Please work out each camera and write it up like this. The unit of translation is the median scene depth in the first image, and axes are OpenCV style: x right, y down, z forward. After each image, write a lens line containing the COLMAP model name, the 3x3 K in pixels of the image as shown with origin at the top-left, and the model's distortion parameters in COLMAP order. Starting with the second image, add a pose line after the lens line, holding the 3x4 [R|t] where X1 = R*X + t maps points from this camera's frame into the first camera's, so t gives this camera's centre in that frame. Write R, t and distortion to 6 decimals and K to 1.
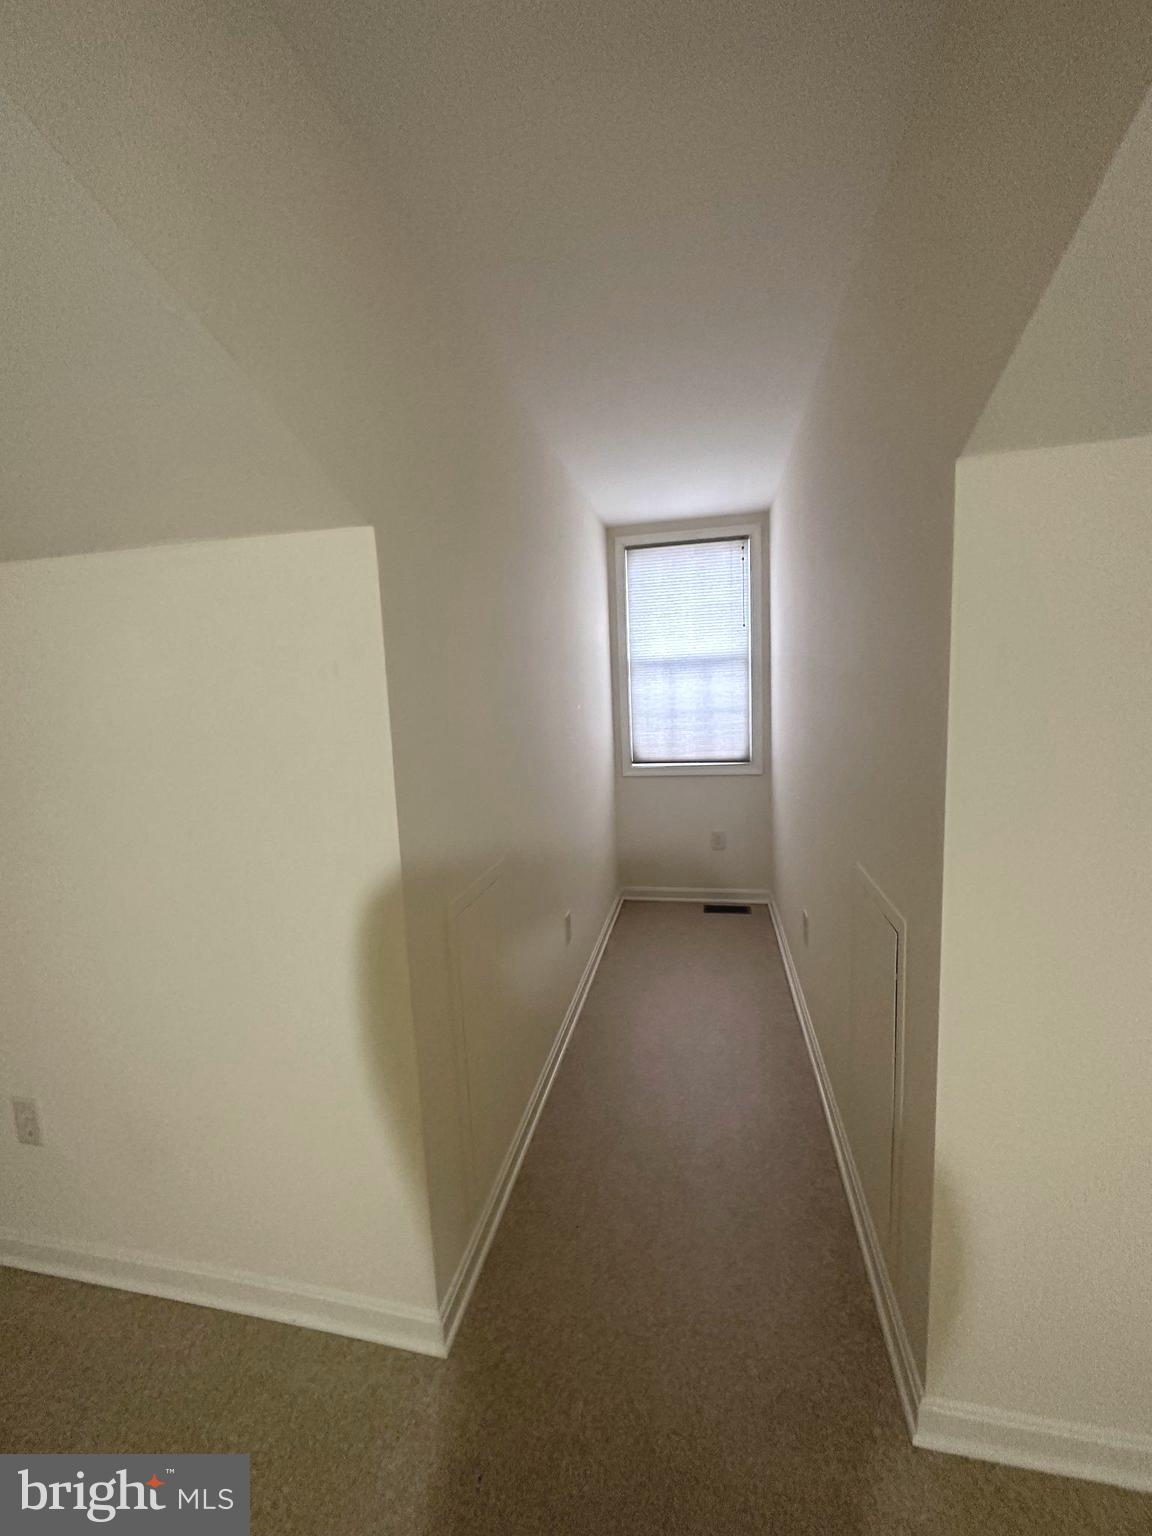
lens RADIAL K [[609.0, 0, 573.7], [0, 609.0, 769.5], [0, 0, 1]] dist [0.000216, -0.000381]
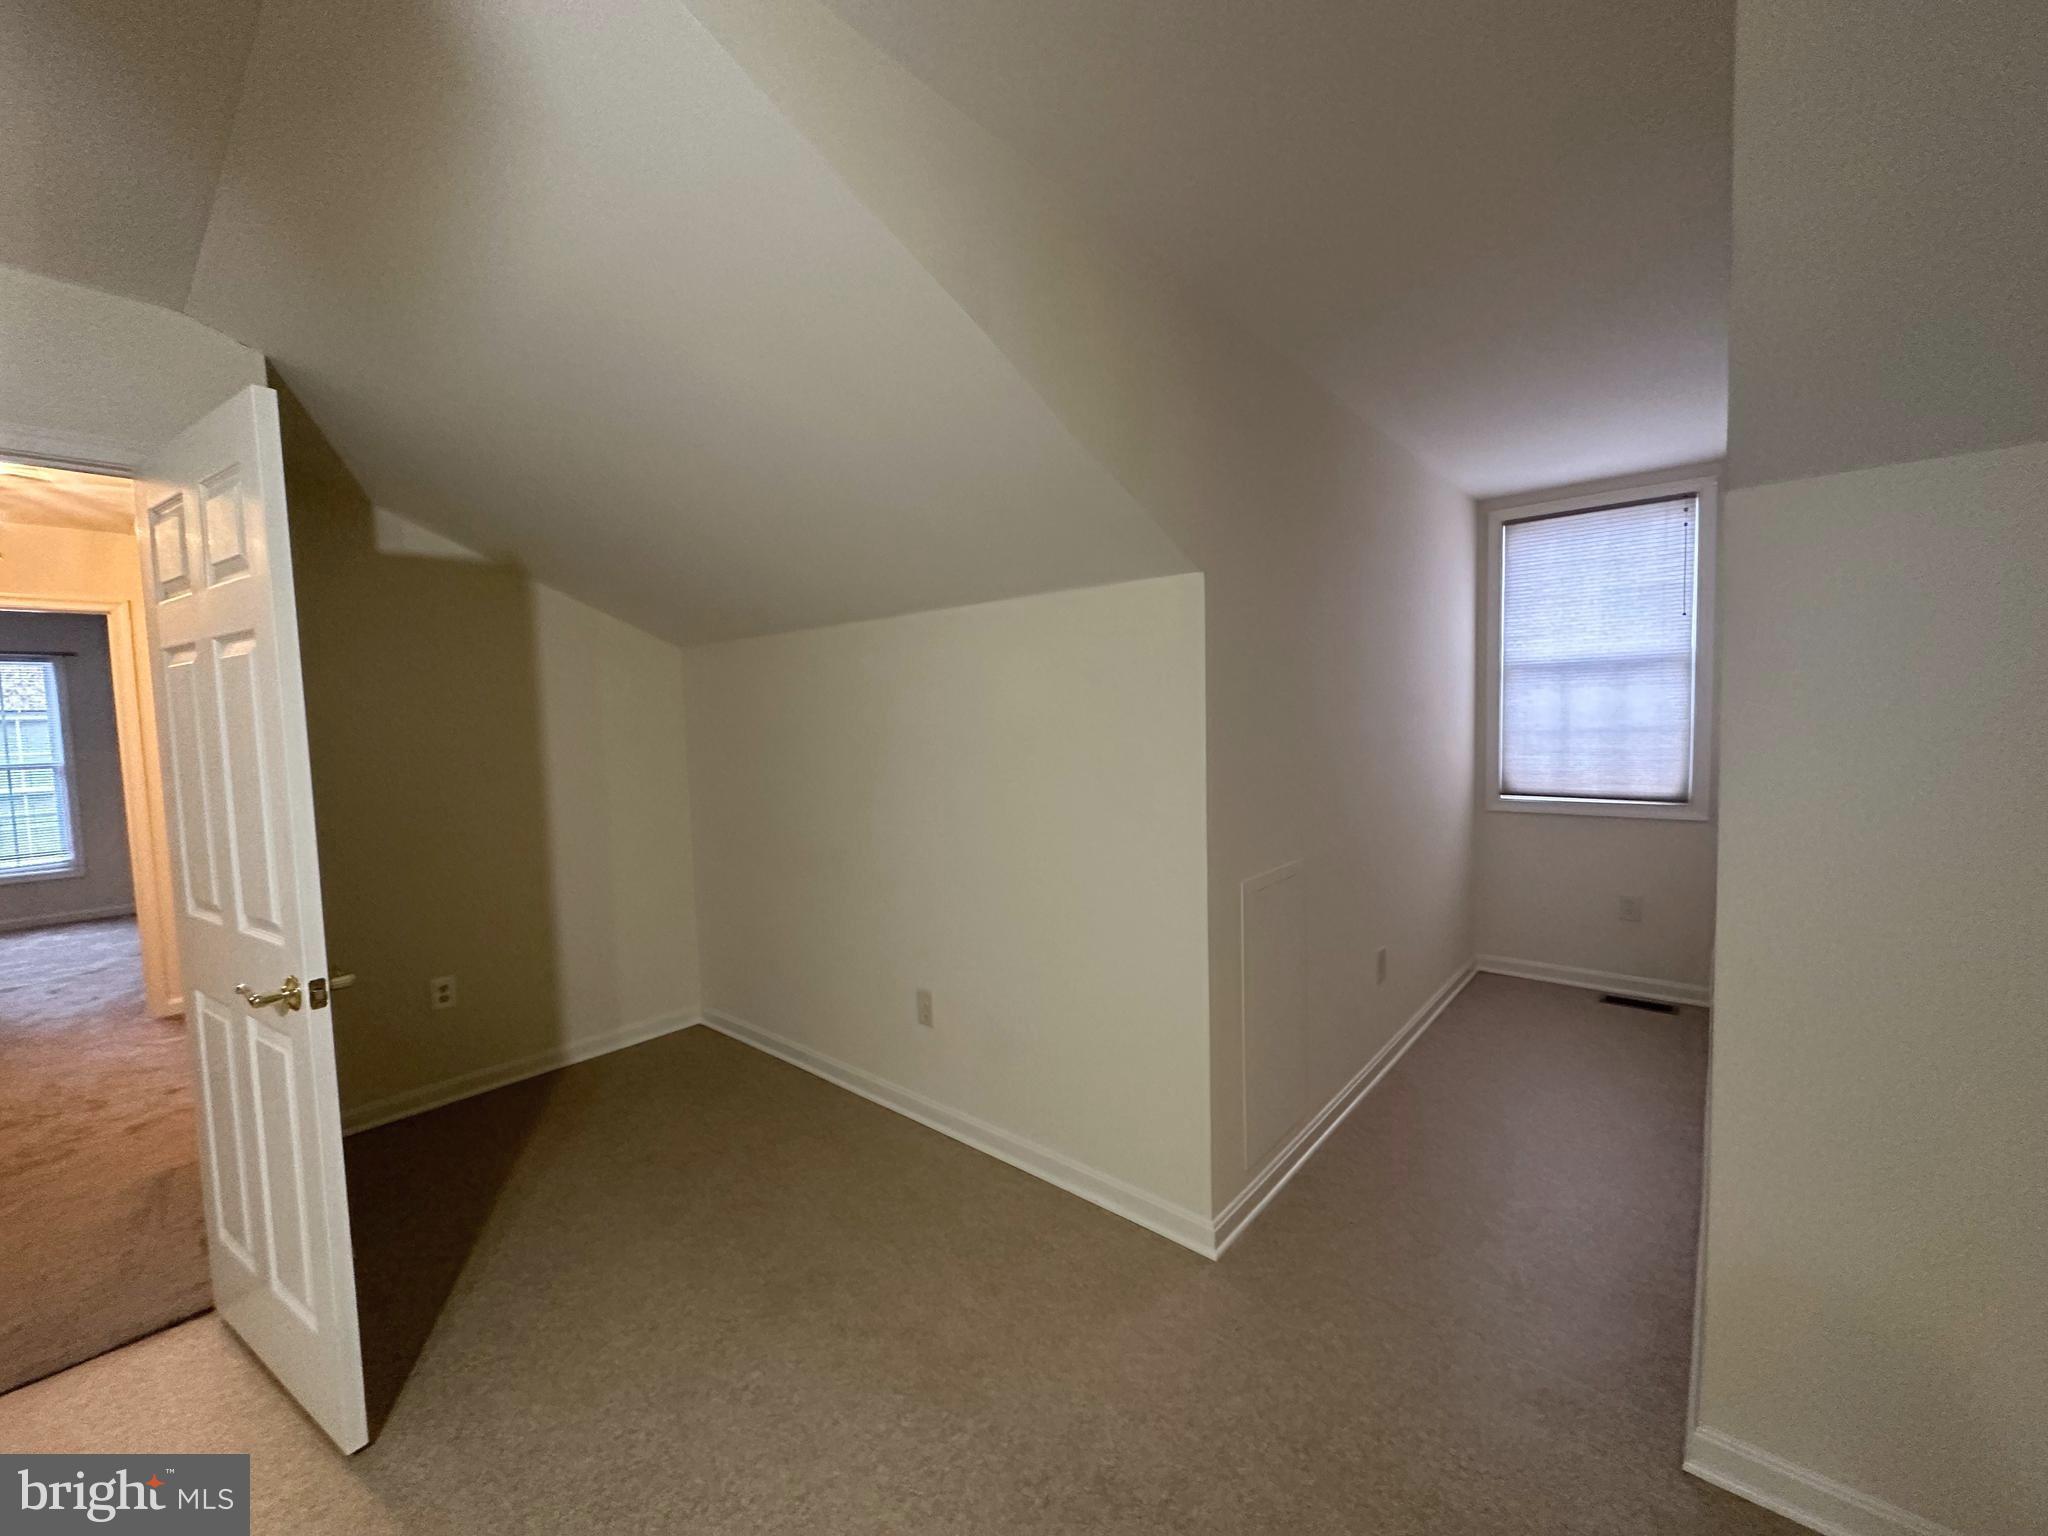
lens RADIAL K [[812.0, 0, 1026.0], [0, 812.0, 767.7], [0, 0, 1]] dist [0.000216, -0.000381]
pose [[0.878080, 0.051342, -0.475751, 0.057614], [-0.072024, 0.997081, -0.025331, 0.027131], [0.473062, 0.056508, 0.879215, -0.210428]]
